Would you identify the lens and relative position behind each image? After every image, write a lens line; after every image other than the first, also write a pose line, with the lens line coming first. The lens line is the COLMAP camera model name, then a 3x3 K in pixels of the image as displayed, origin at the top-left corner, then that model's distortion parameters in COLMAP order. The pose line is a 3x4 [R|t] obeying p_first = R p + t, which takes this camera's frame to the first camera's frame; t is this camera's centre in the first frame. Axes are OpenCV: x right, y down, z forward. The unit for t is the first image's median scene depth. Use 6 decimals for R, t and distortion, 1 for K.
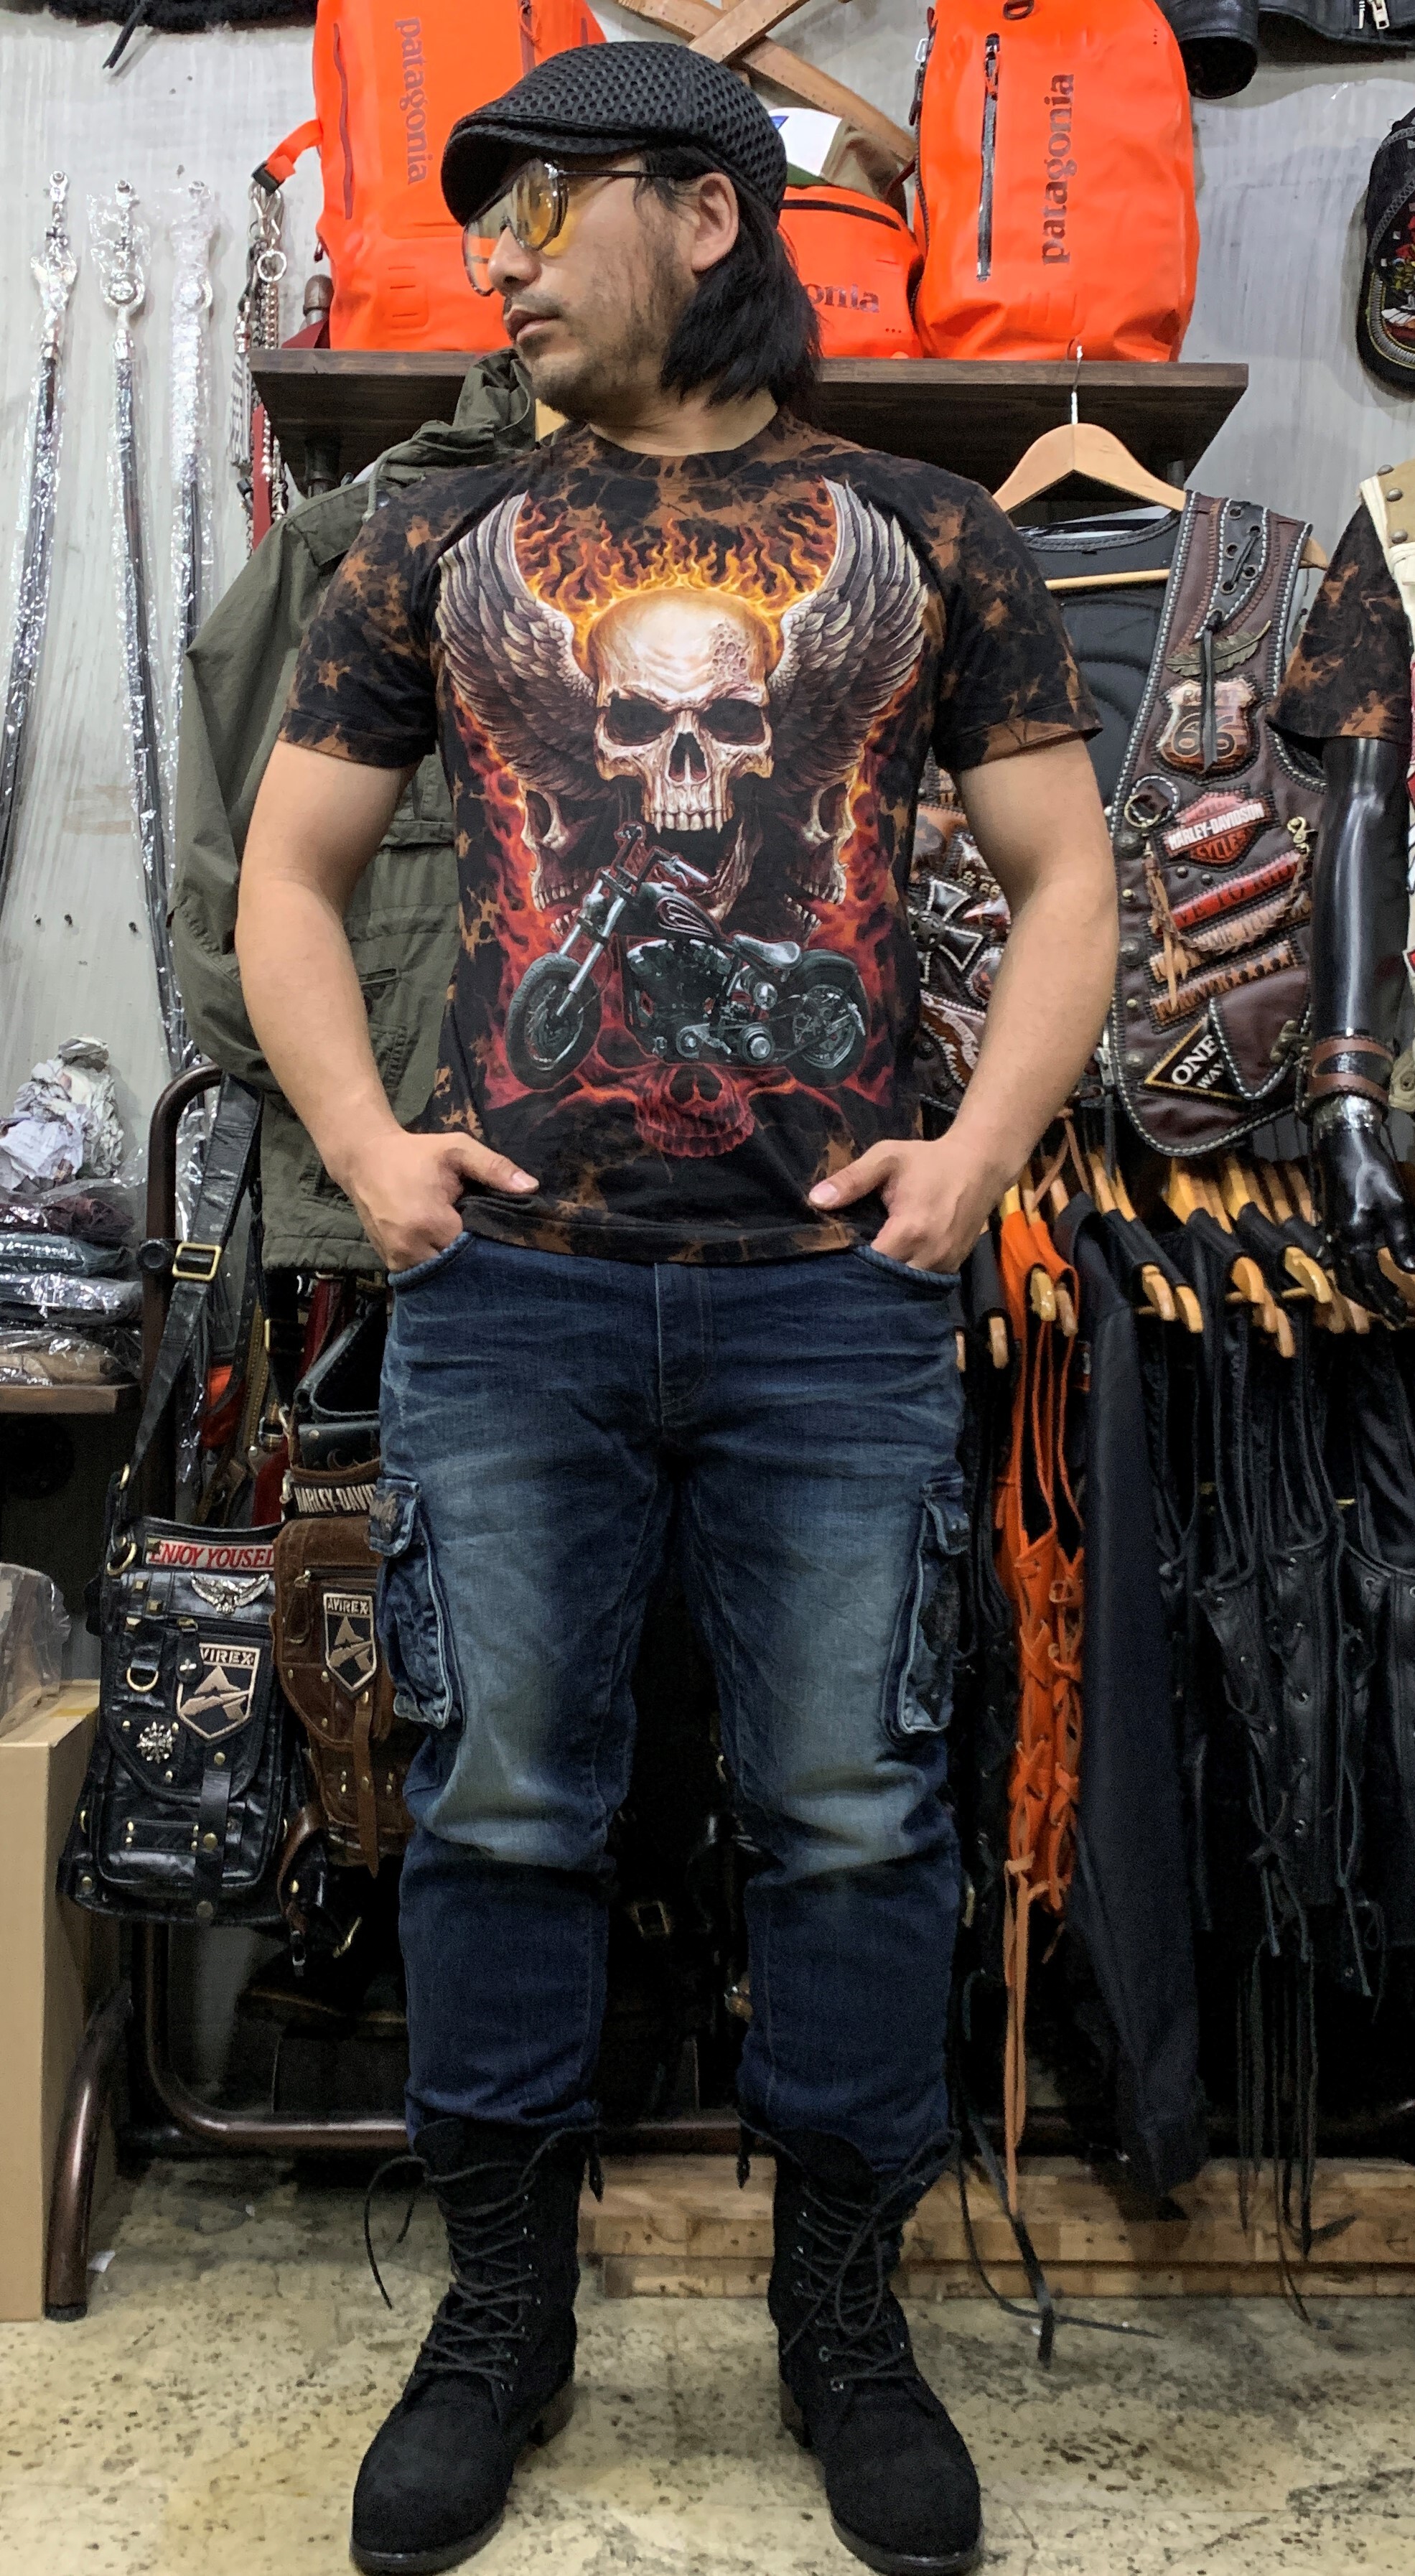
lens RADIAL K [[2196.4, 0, 707.5], [0, 2196.4, 1288.0], [0, 0, 1]] dist [-0.000170, 0.011339]
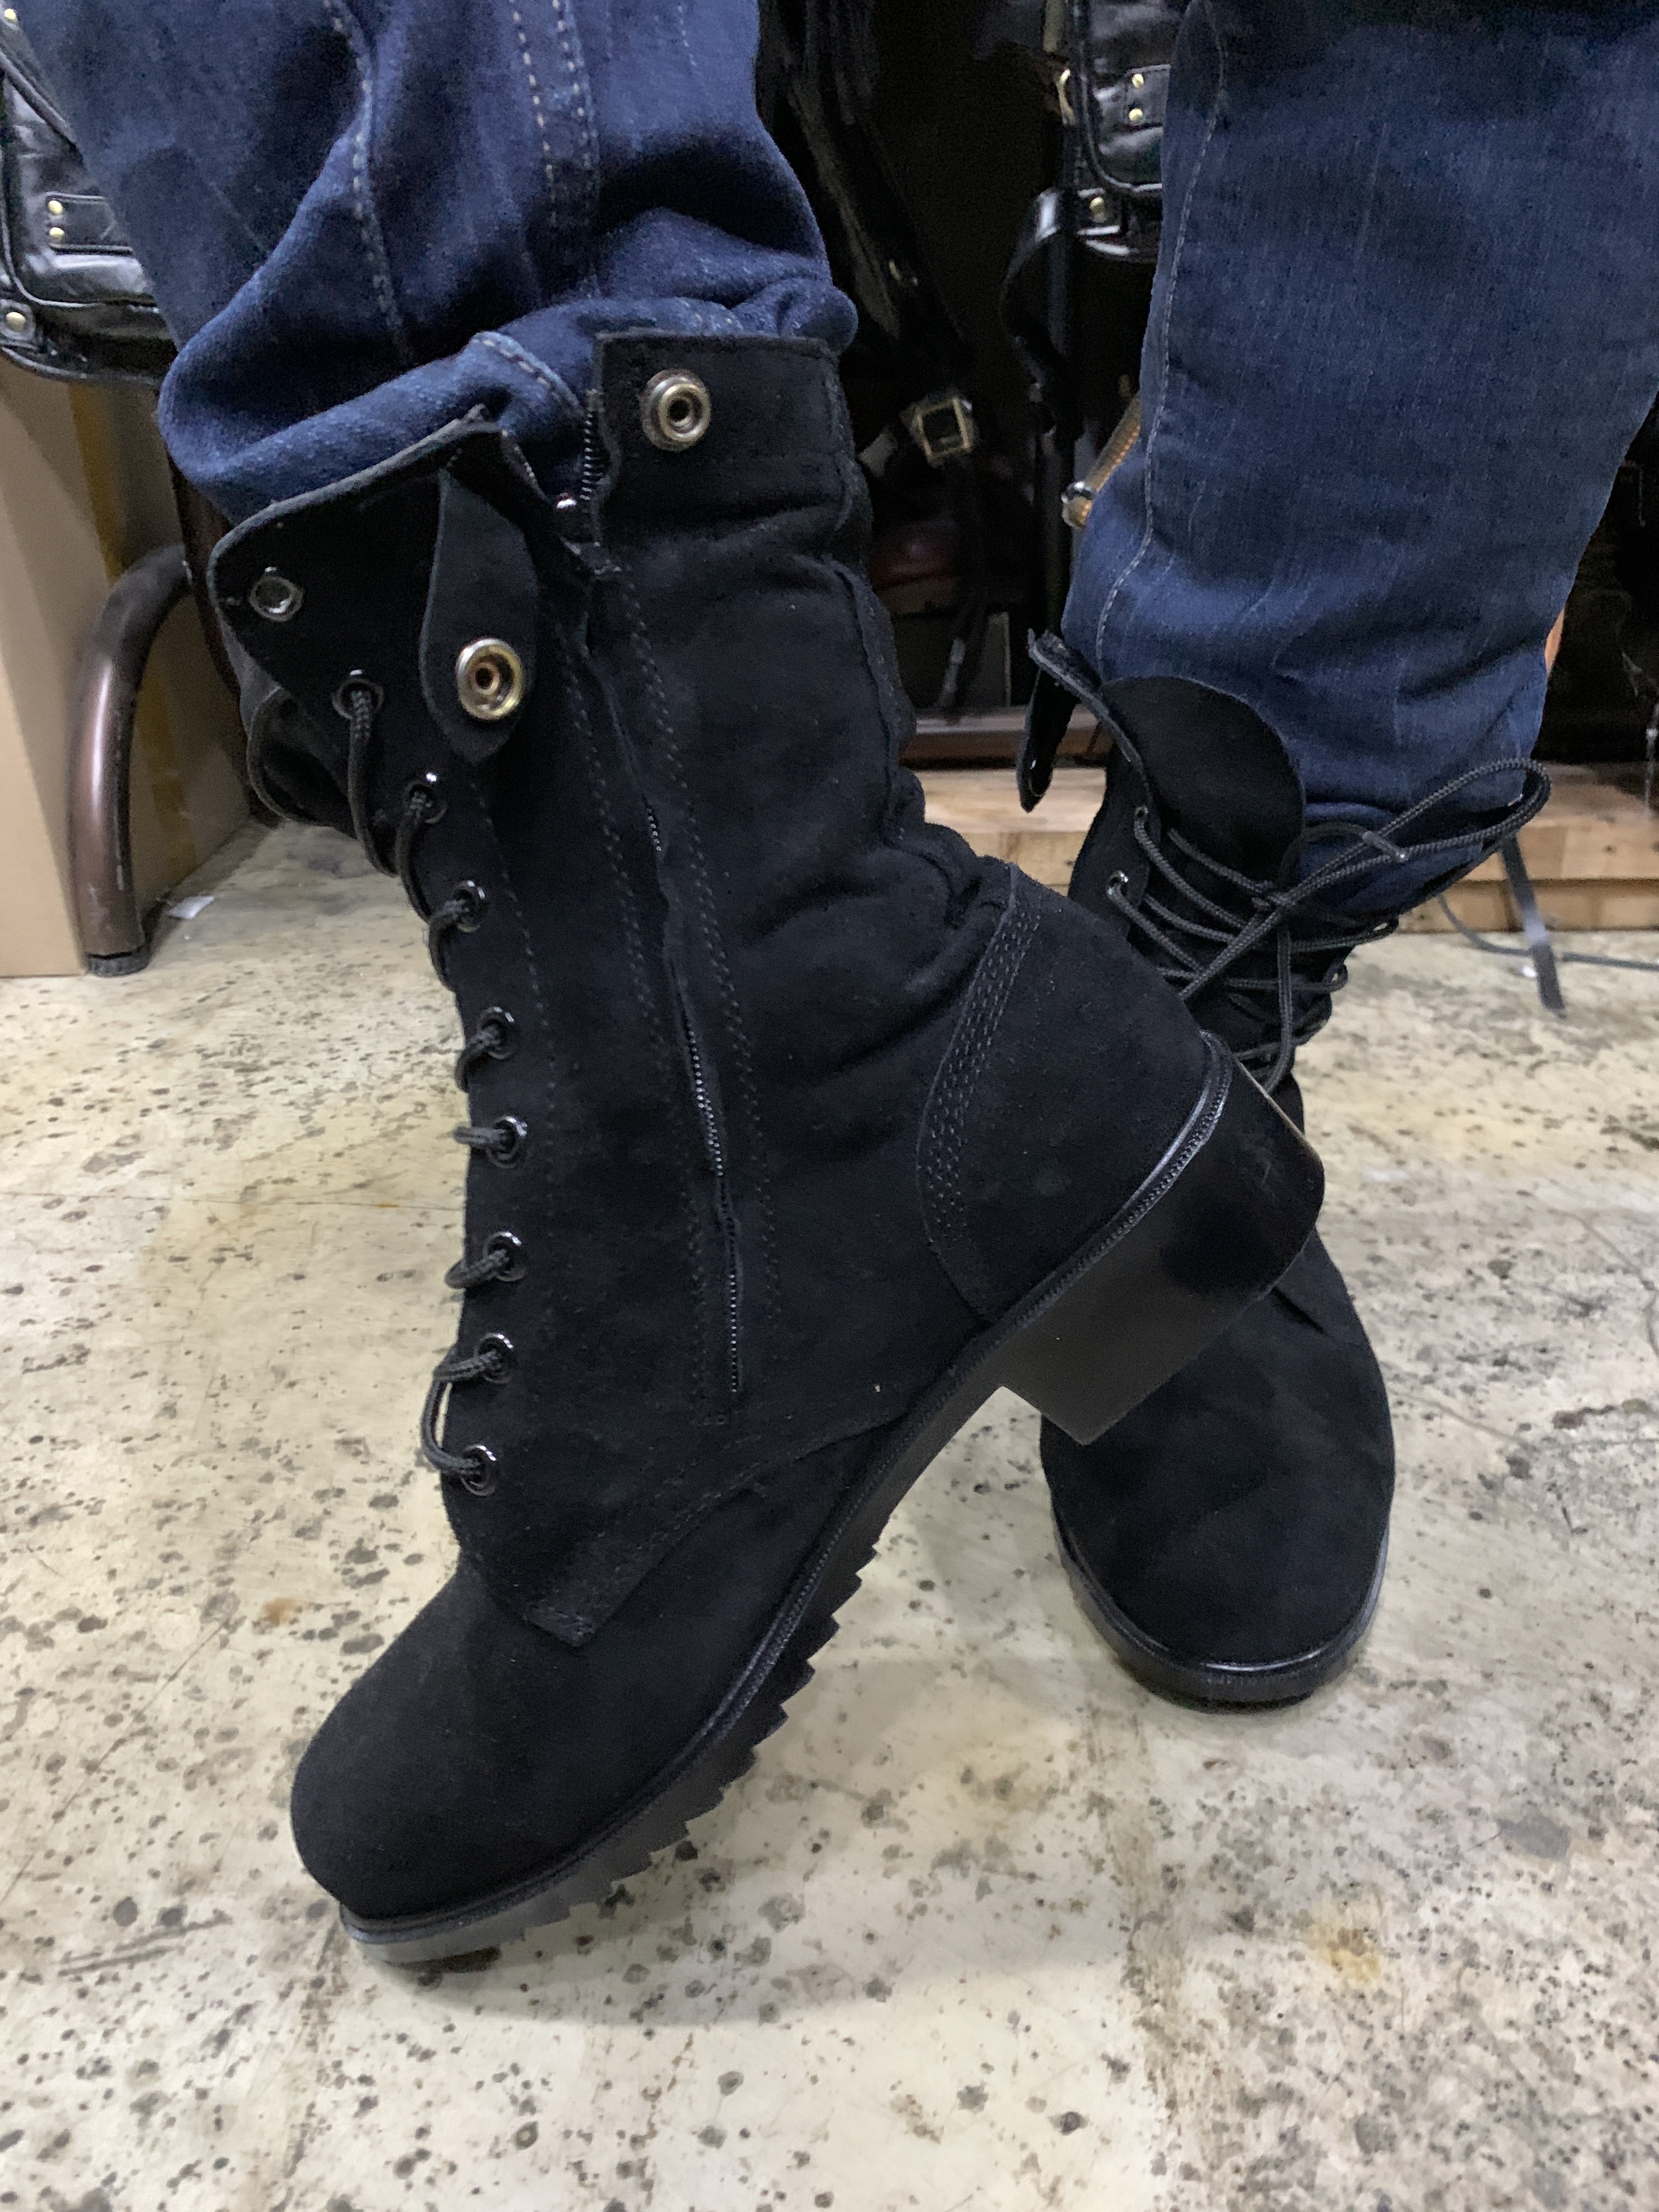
lens RADIAL K [[1671.2, 0, 898.2], [0, 1671.2, 1106.1], [0, 0, 1]] dist [-0.002378, -0.001124]
pose [[0.998788, -0.007738, -0.048611, -0.017122], [0.029282, 0.887228, 0.460401, 0.267503], [0.039567, -0.461267, 0.886379, 0.516162]]
